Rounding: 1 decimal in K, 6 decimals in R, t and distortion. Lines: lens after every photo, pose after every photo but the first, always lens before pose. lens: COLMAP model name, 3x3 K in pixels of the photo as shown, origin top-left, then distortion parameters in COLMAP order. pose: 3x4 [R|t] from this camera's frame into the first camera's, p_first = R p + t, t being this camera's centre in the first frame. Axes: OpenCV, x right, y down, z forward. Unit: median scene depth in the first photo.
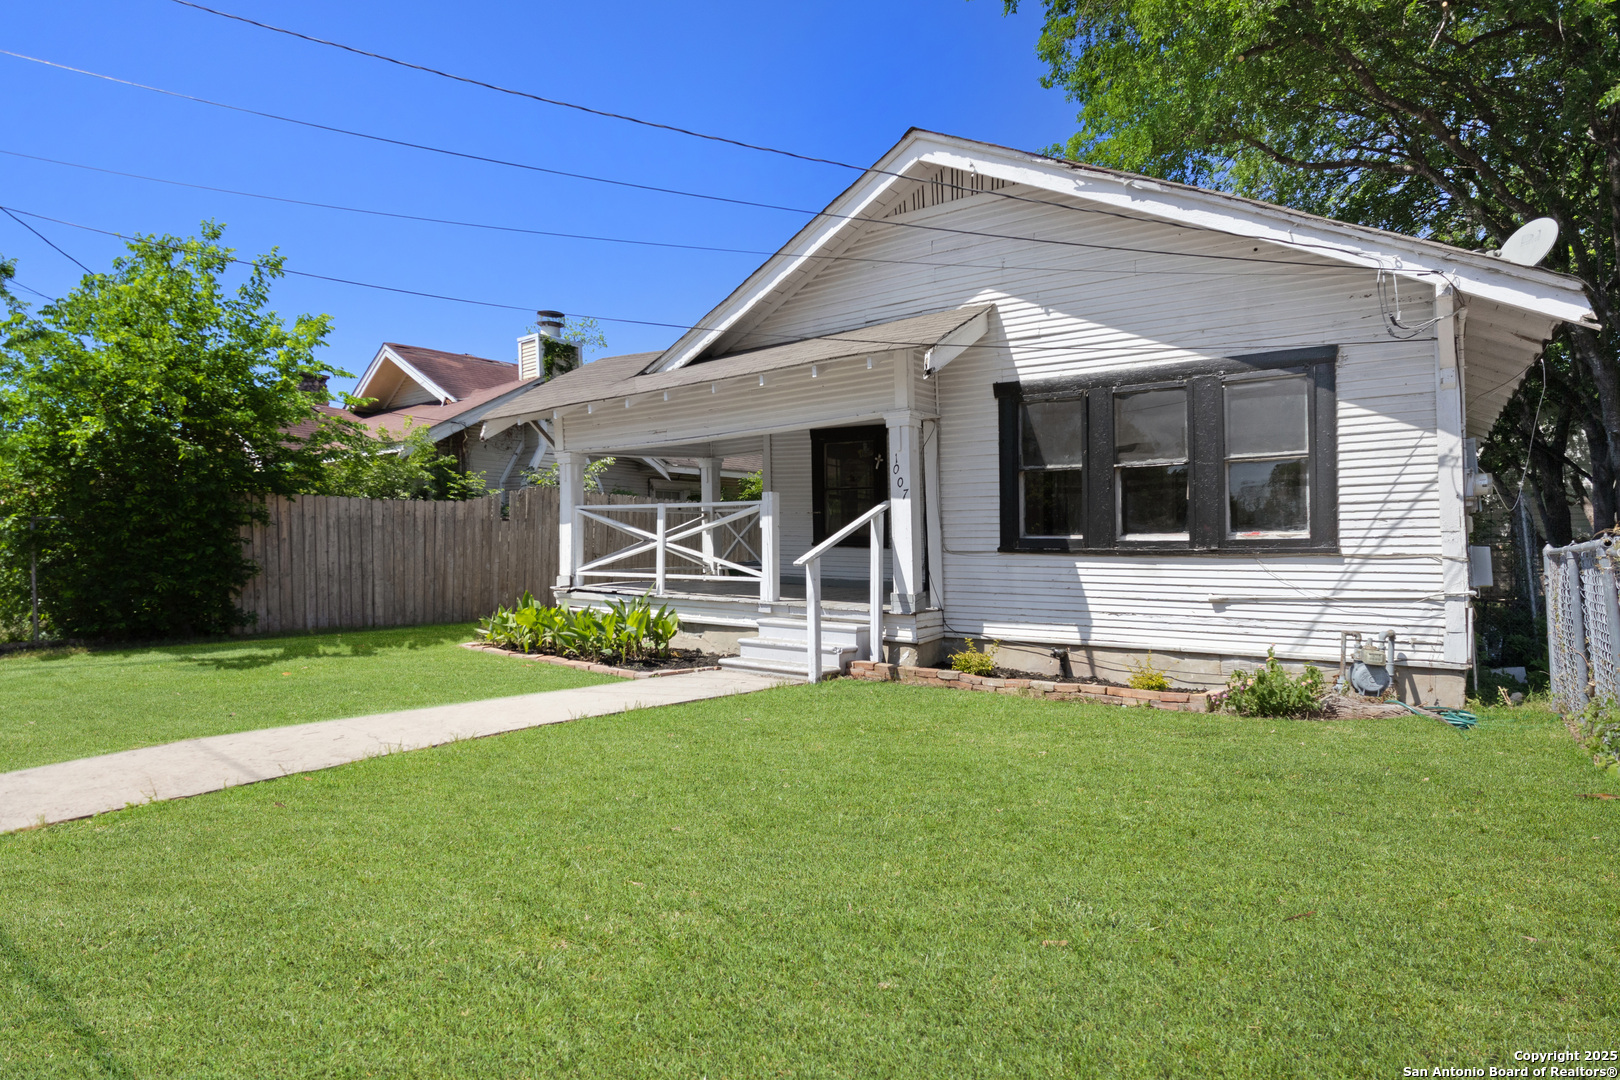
lens RADIAL K [[919.5, 0, 810.0], [0, 919.5, 540.0], [0, 0, 1]] dist [-0.004580, -0.000526]
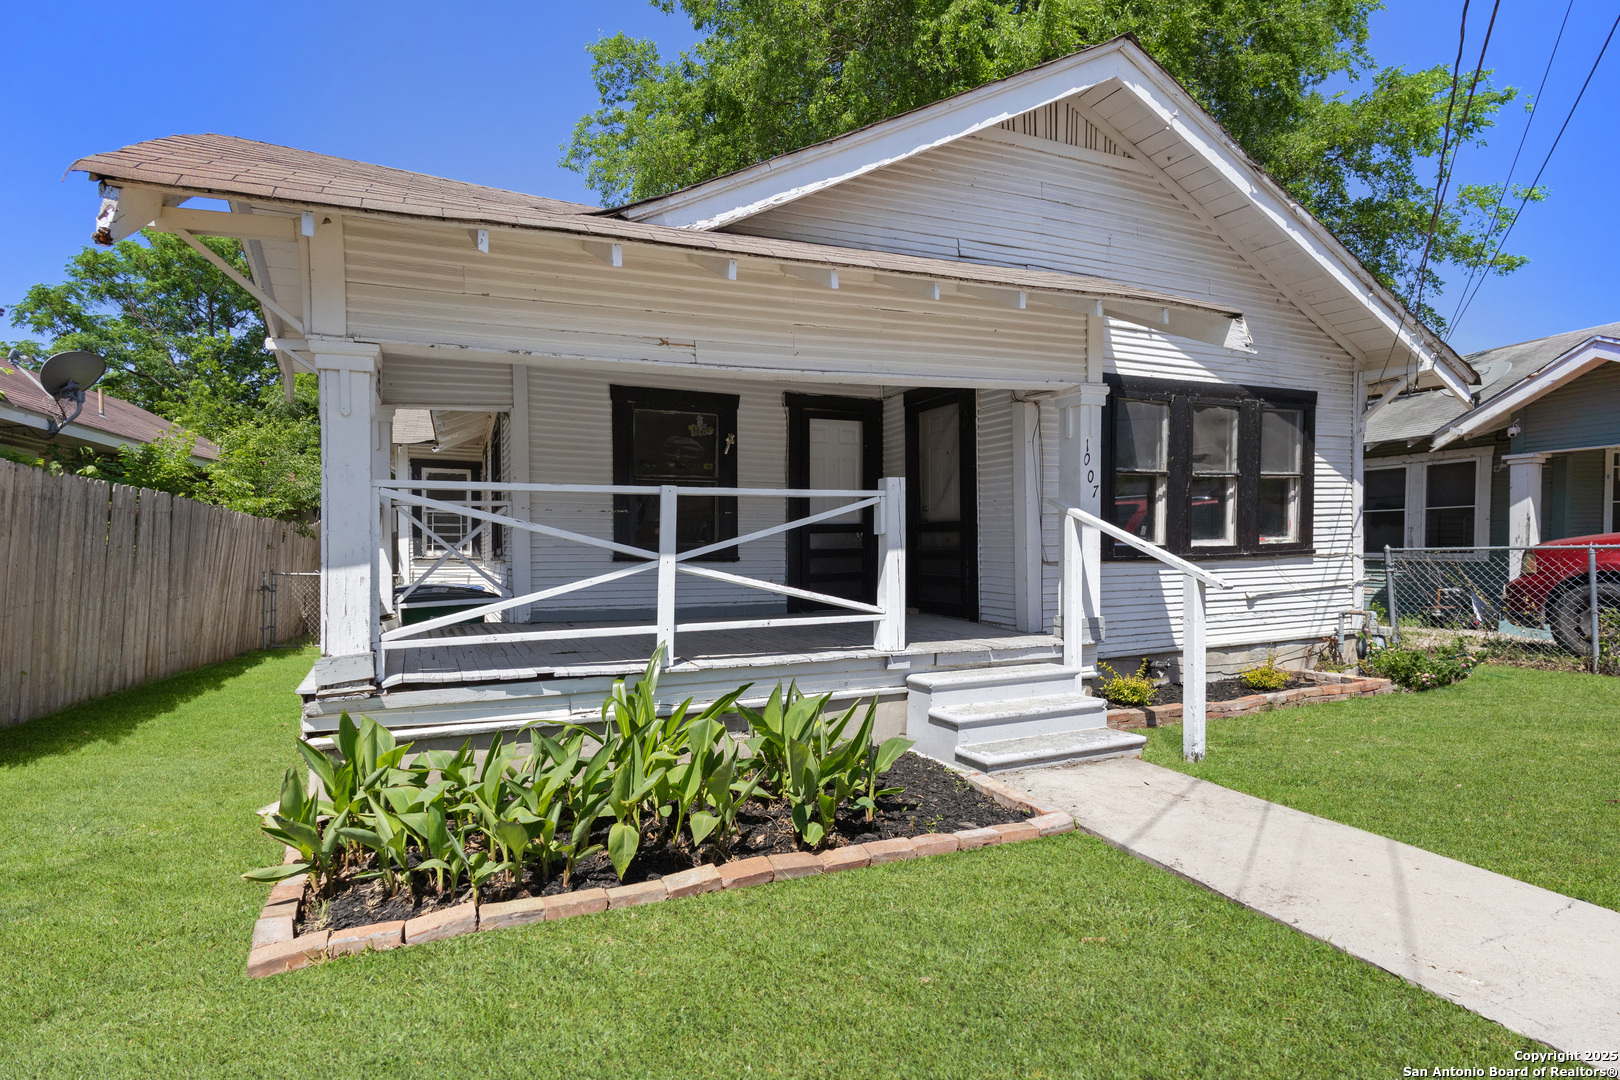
lens RADIAL K [[782.5, 0, 789.0], [0, 782.5, 534.6], [0, 0, 1]] dist [0.004744, 0.000249]
pose [[0.503700, -0.001547, 0.863878, -0.613596], [0.010807, 0.999931, -0.004511, -0.012754], [-0.863811, 0.011608, 0.503682, 0.892331]]
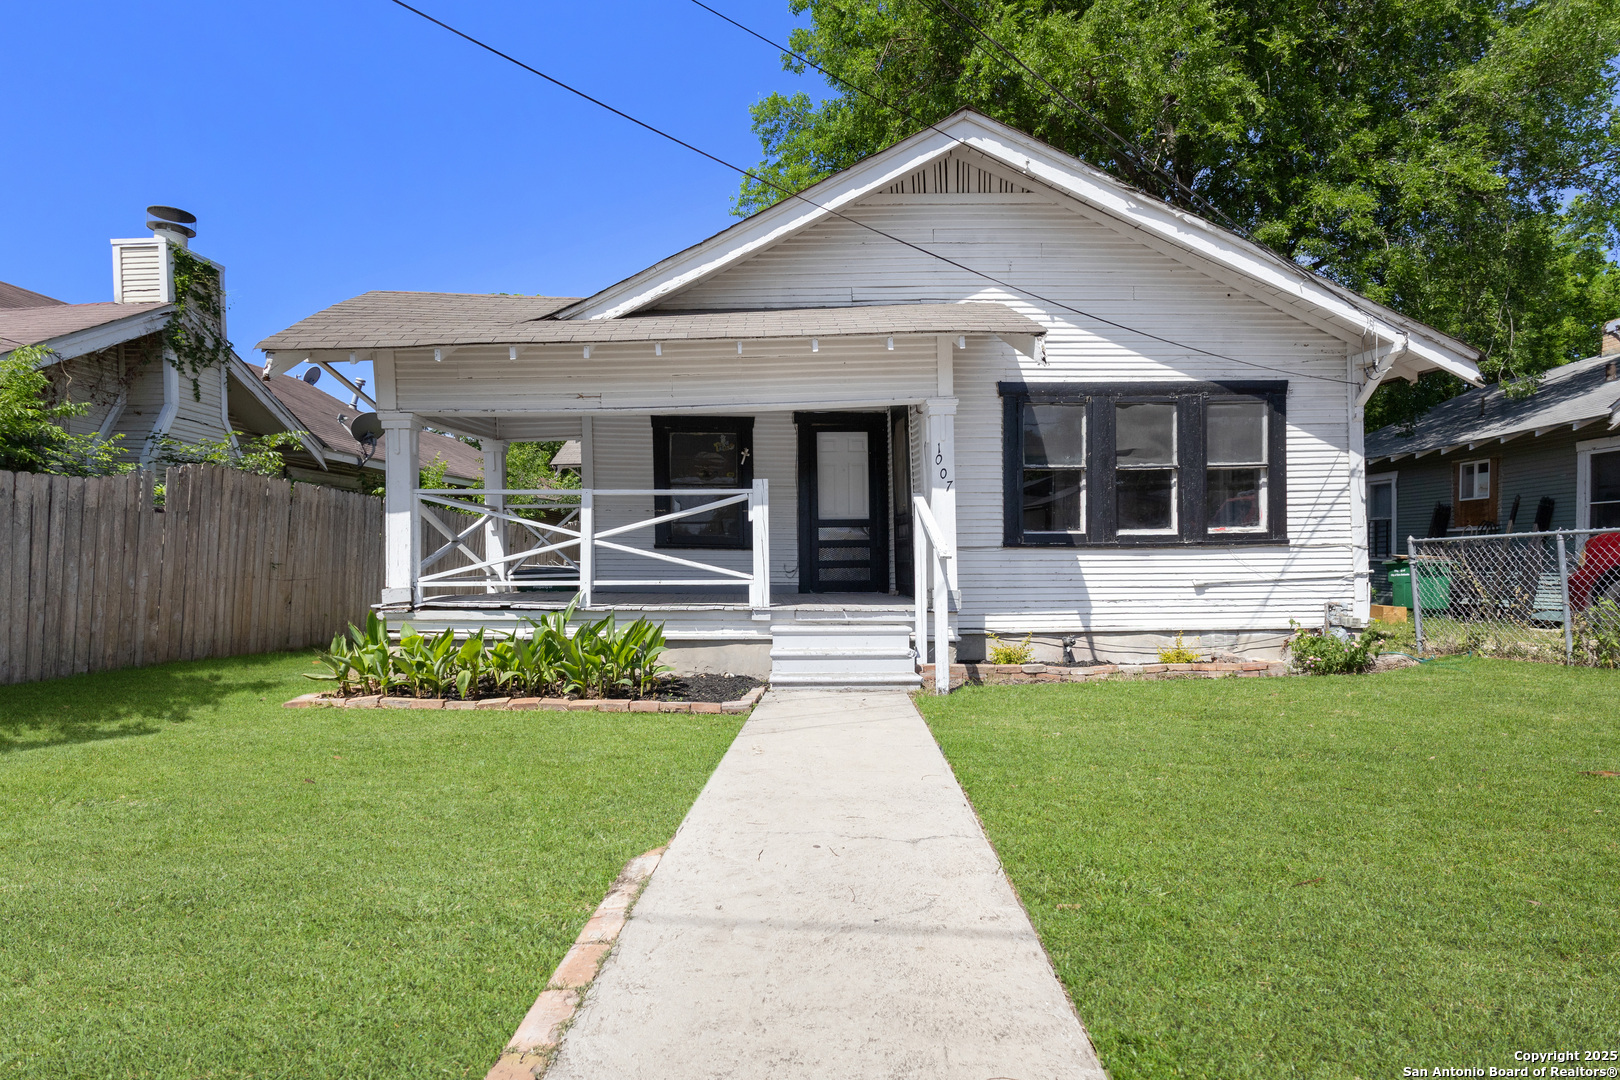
lens RADIAL K [[854.1, 0, 809.3], [0, 854.1, 549.3], [0, 0, 1]] dist [0.002535, 0.000524]
pose [[0.788141, -0.000734, 0.615495, -0.560106], [0.007230, 0.999941, -0.008066, 0.022213], [-0.615452, 0.010807, 0.788100, 0.390547]]
